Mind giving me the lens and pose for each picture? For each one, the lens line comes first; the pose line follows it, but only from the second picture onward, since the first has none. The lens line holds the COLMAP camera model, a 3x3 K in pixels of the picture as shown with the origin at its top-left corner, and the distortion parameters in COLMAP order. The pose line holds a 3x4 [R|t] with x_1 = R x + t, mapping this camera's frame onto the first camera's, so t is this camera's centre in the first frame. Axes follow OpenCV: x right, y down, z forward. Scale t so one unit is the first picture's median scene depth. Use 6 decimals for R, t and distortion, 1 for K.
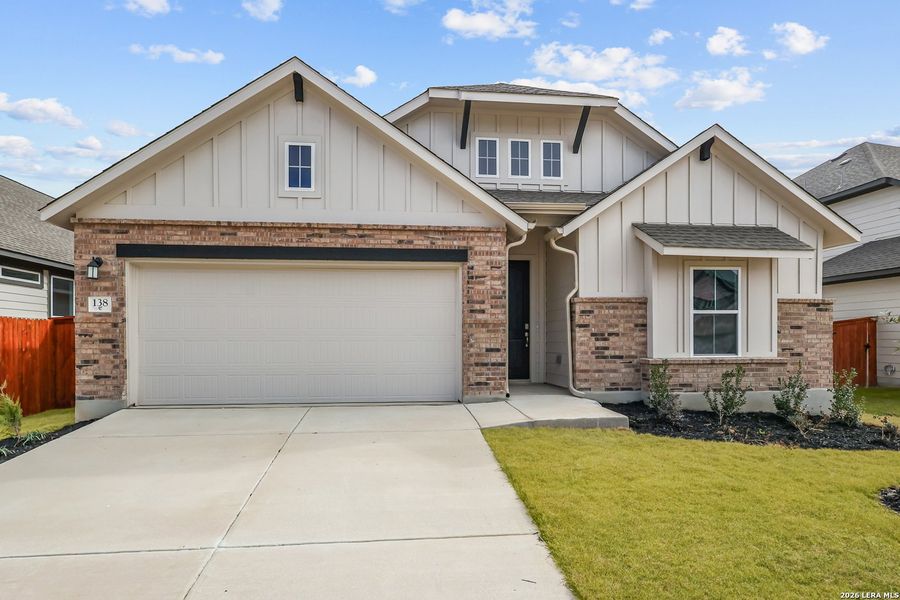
lens RADIAL K [[421.5, 0, 453.3], [0, 421.5, 301.5], [0, 0, 1]] dist [-0.001472, -0.000172]
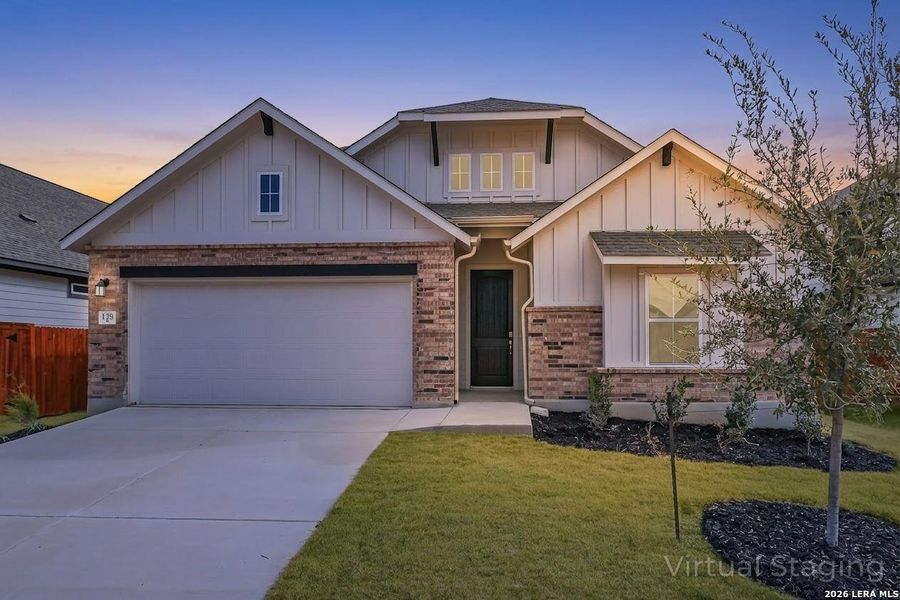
lens RADIAL K [[417.7, 0, 450.0], [0, 417.7, 300.0], [0, 0, 1]] dist [-0.001587, -0.000024]
pose [[0.990555, -0.013073, -0.136492, 0.259637], [0.010696, 0.999778, -0.018137, -0.010927], [0.136698, 0.016506, 0.990475, -0.031764]]
